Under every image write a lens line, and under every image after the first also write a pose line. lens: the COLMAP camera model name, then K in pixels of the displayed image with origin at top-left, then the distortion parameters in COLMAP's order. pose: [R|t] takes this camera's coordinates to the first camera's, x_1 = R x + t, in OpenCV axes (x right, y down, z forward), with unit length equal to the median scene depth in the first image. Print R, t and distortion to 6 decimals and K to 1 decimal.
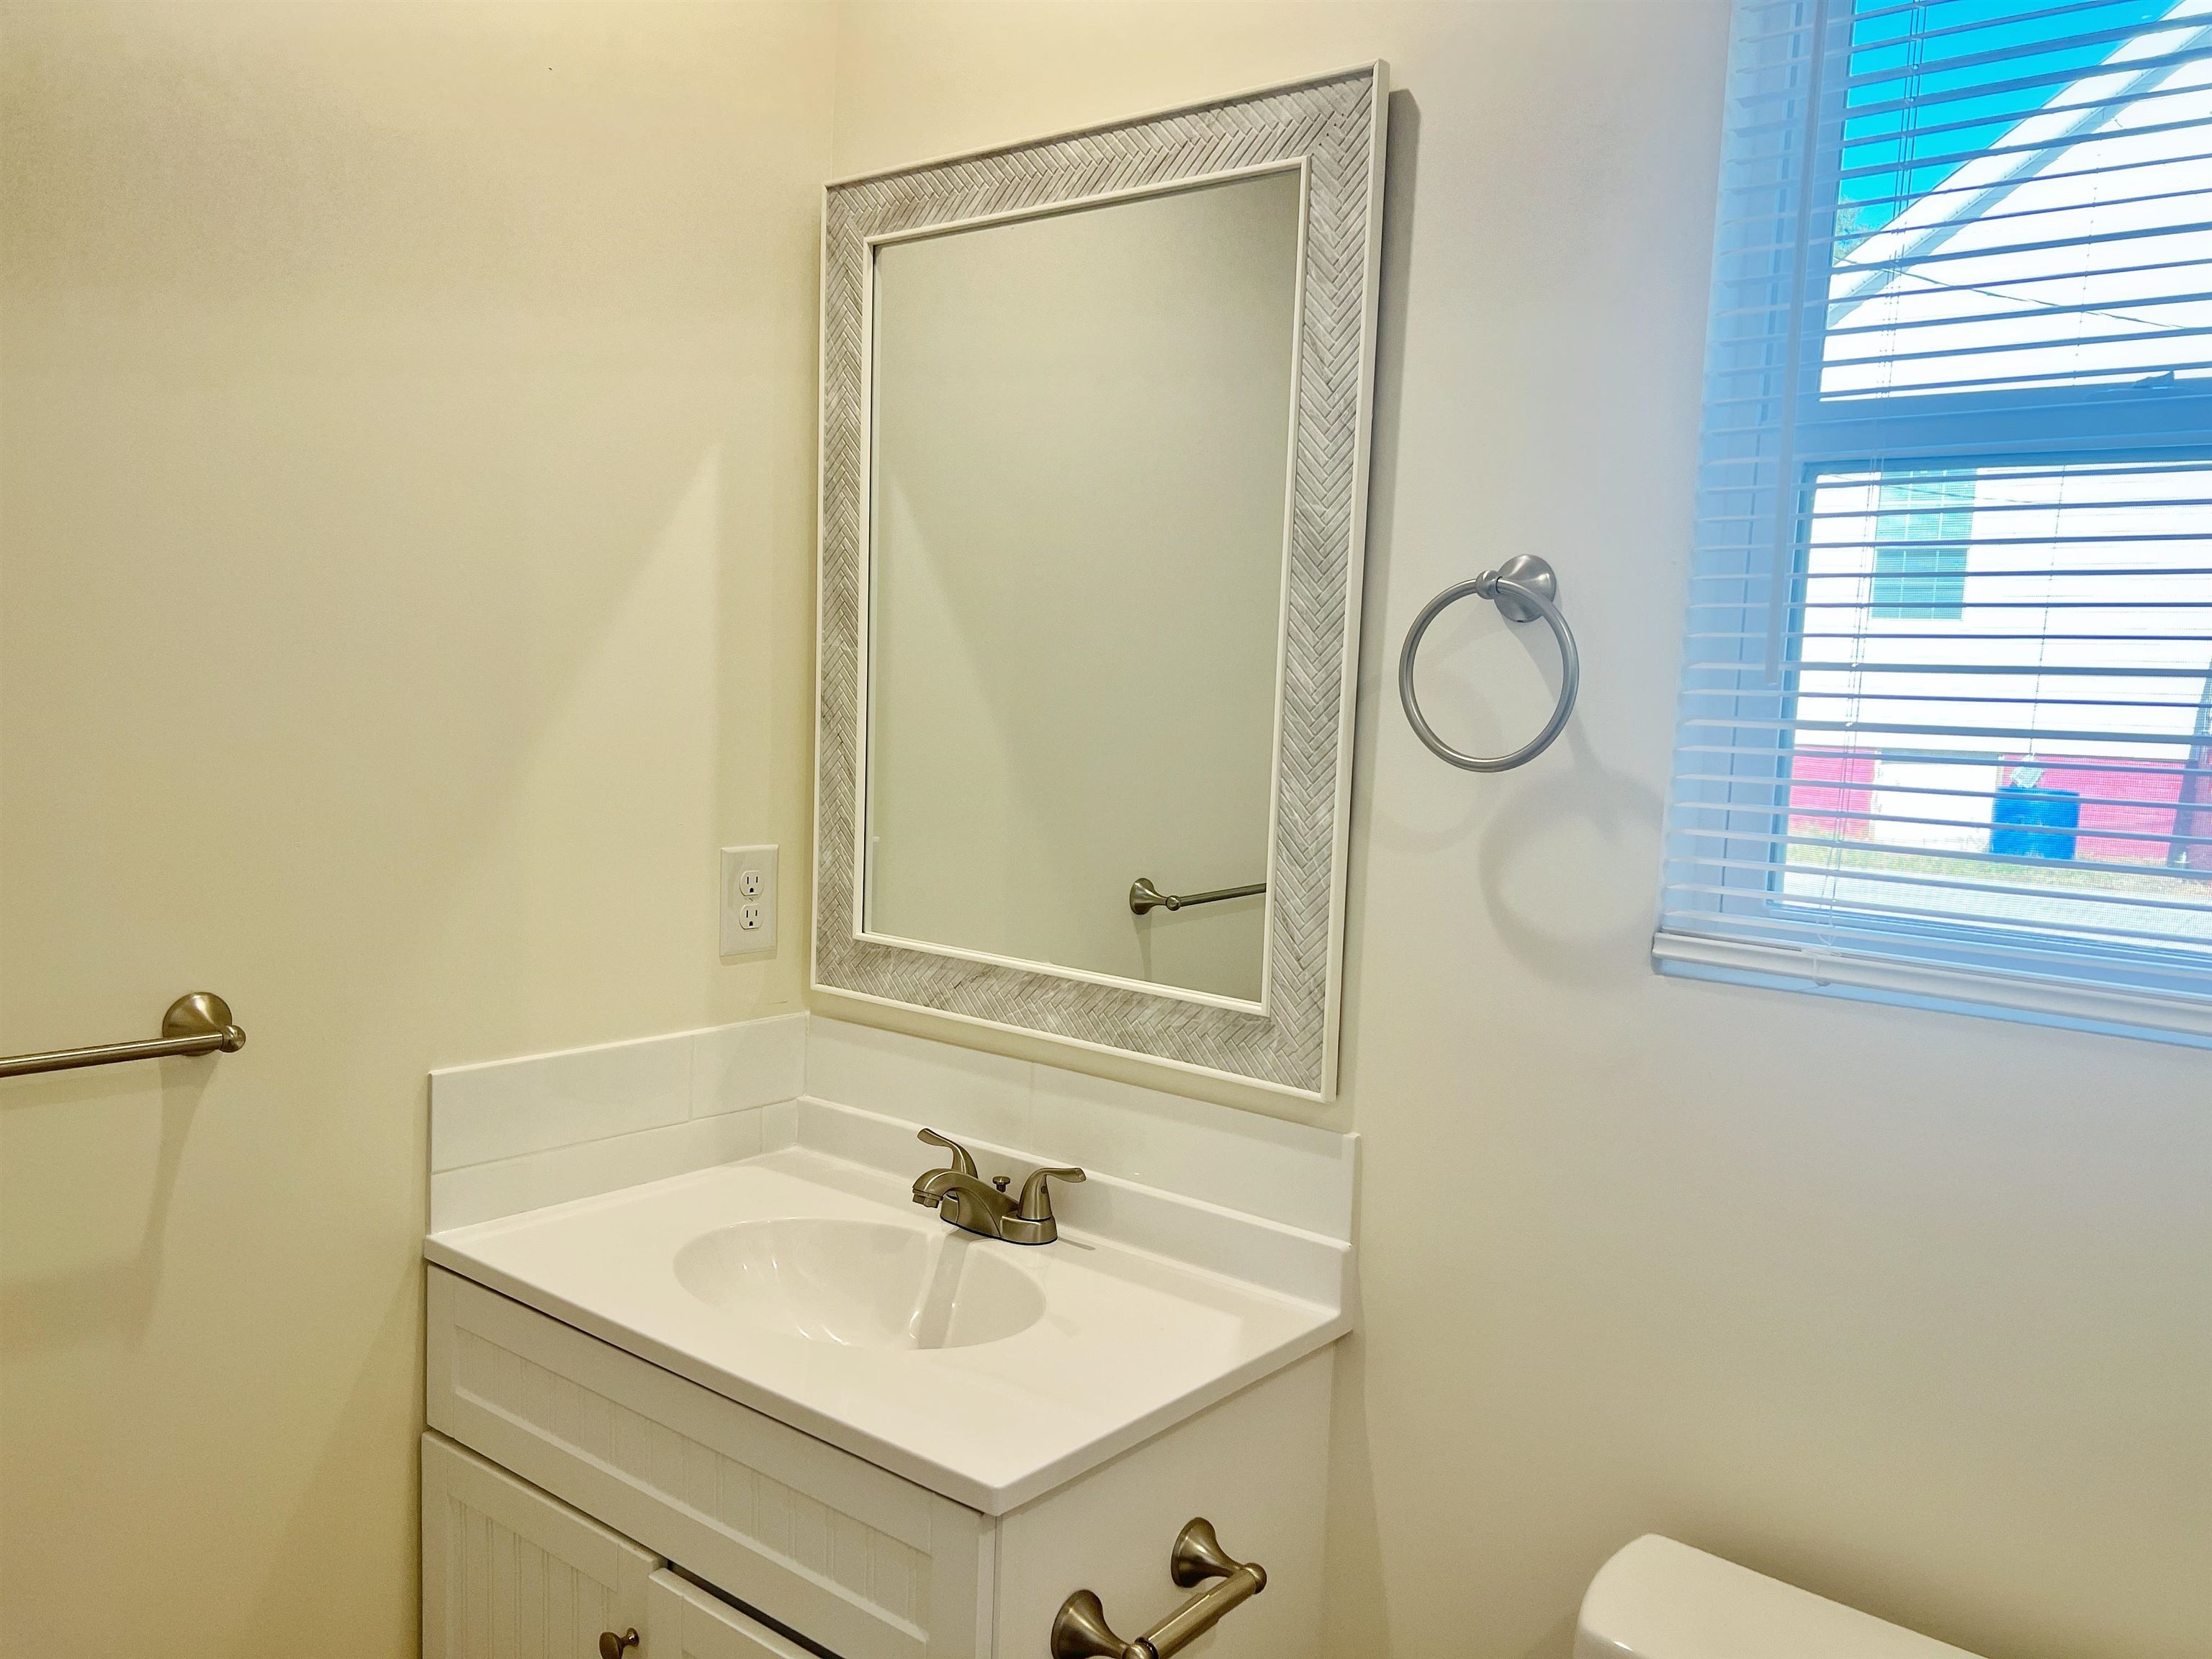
lens RADIAL K [[1681.5, 0, 1111.2], [0, 1681.5, 820.4], [0, 0, 1]] dist [0.075904, -0.074757]
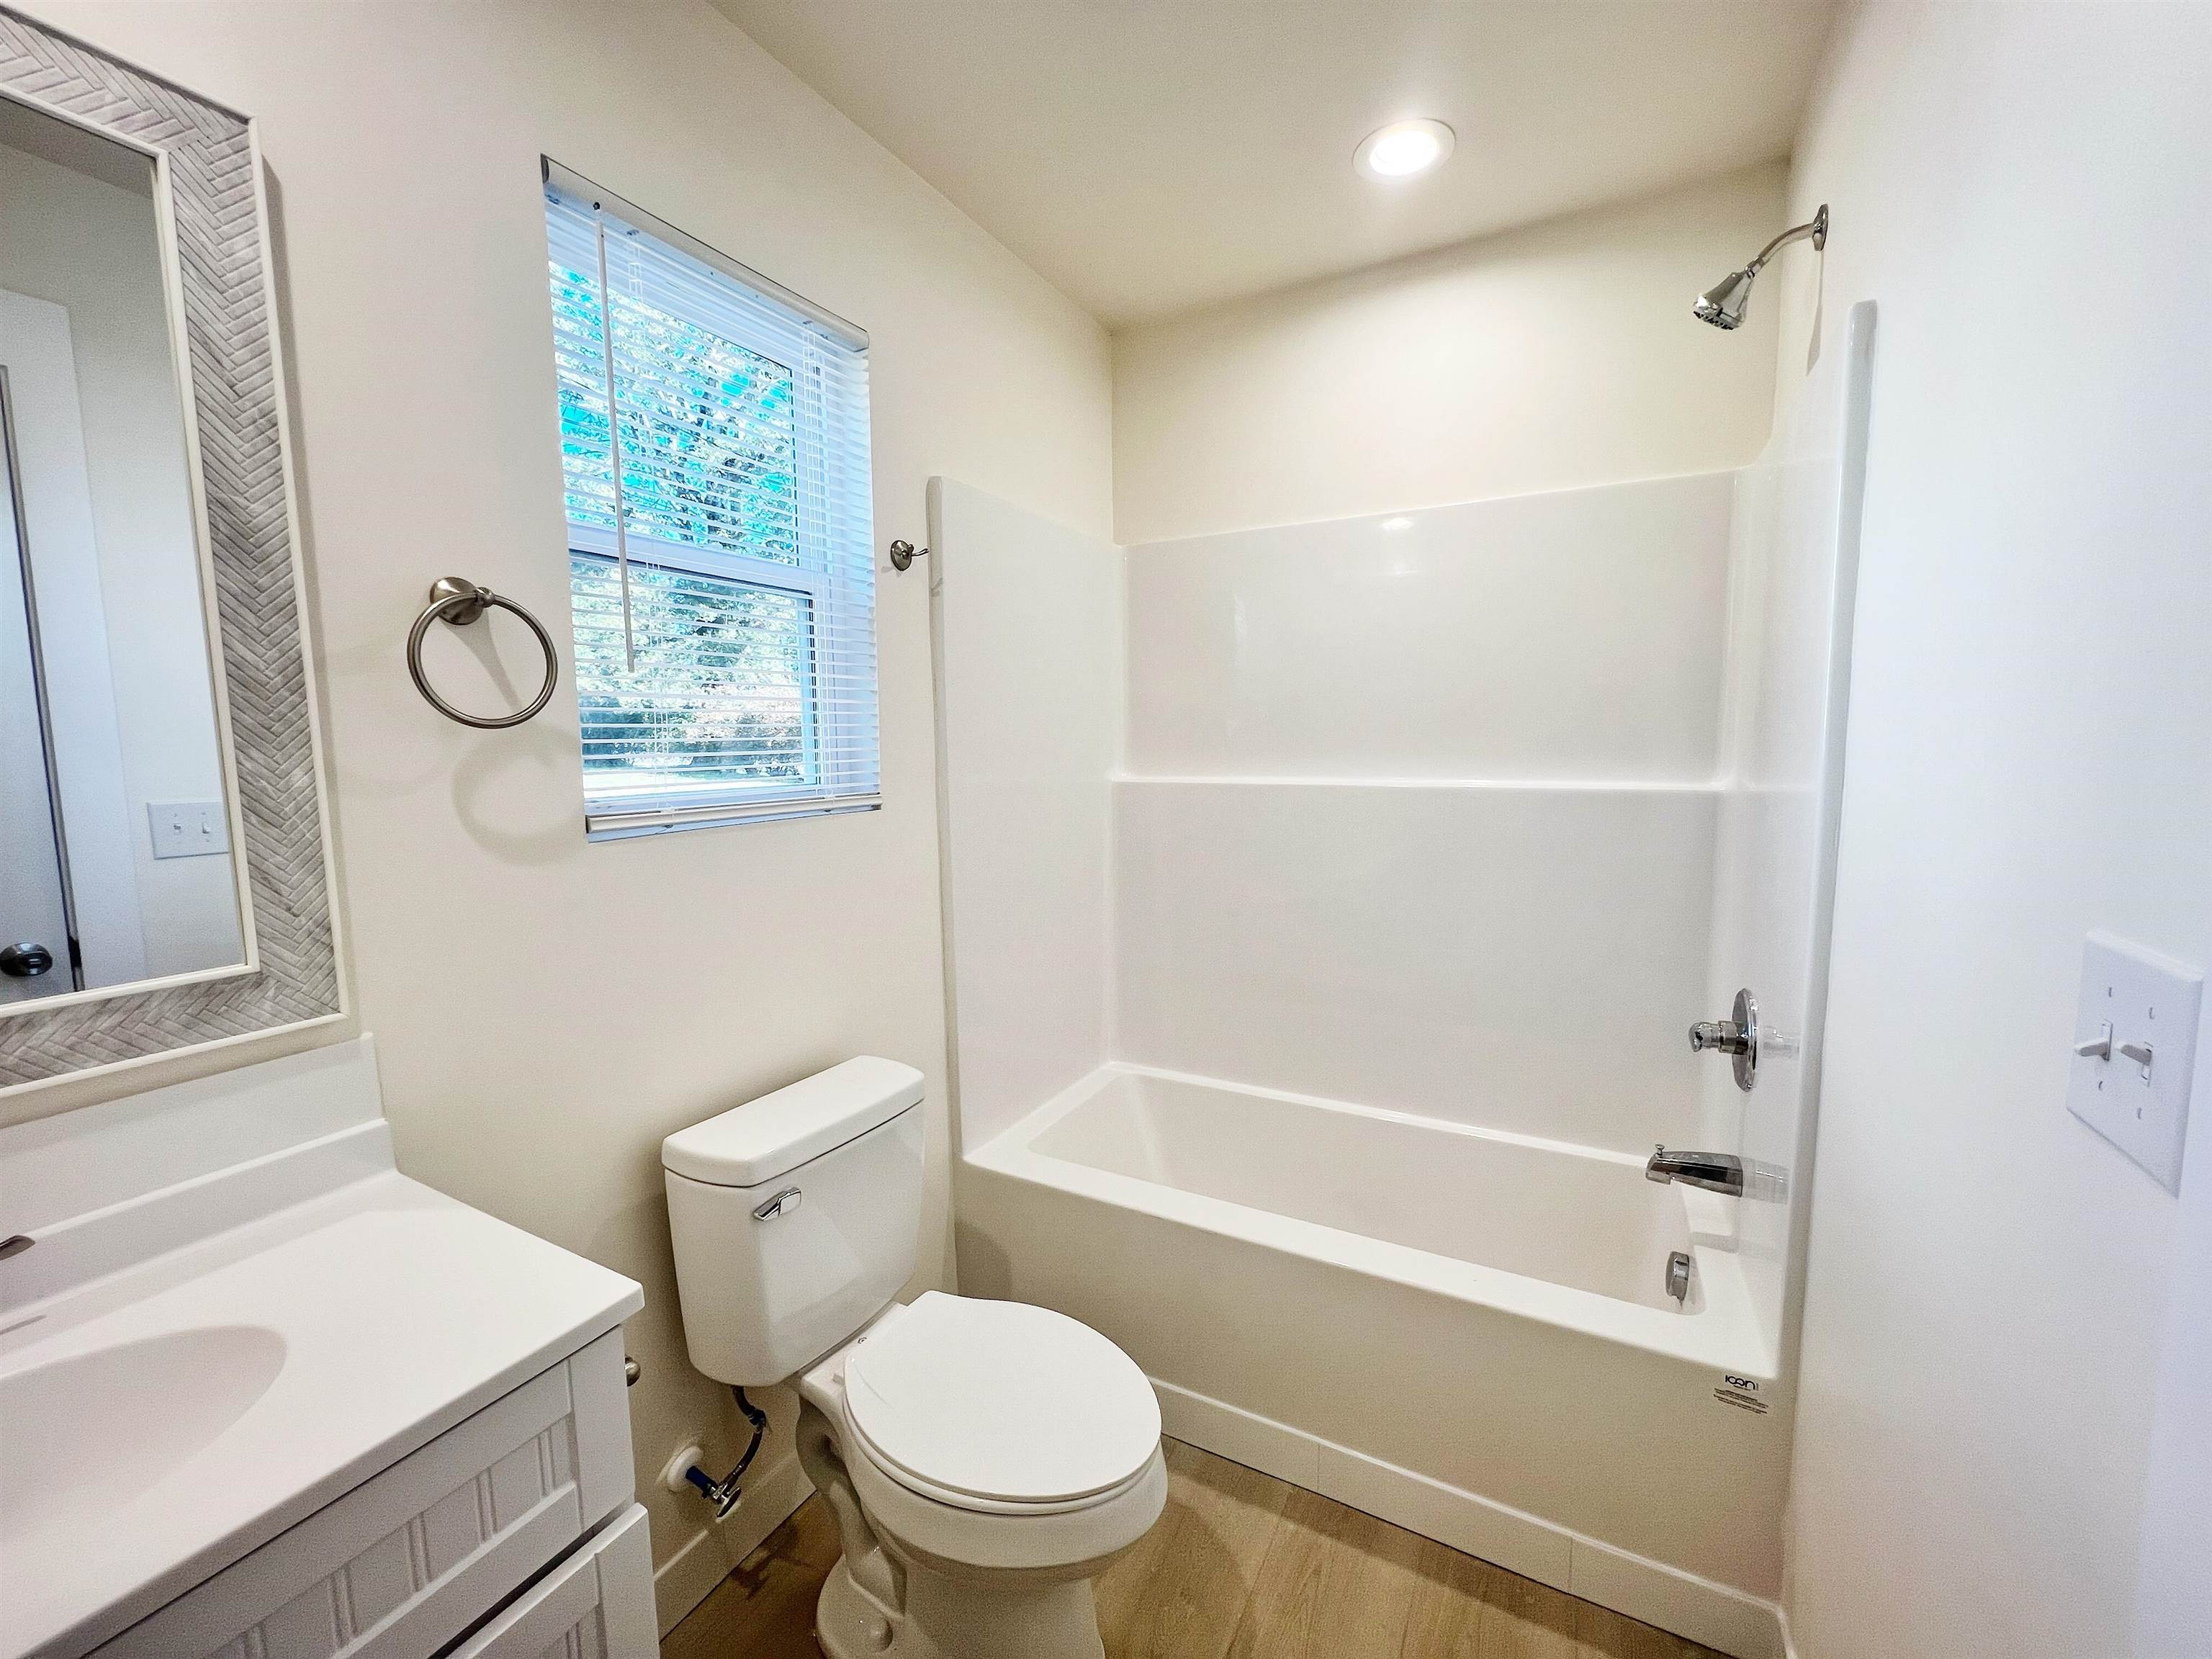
lens RADIAL K [[893.3, 0, 1107.1], [0, 893.3, 830.7], [0, 0, 1]] dist [0.009491, 0.000552]
pose [[-0.168372, -0.135187, 0.976409, -0.570647], [0.105829, 0.982347, 0.154258, -0.004189], [-0.980026, 0.129305, -0.151093, 0.556157]]
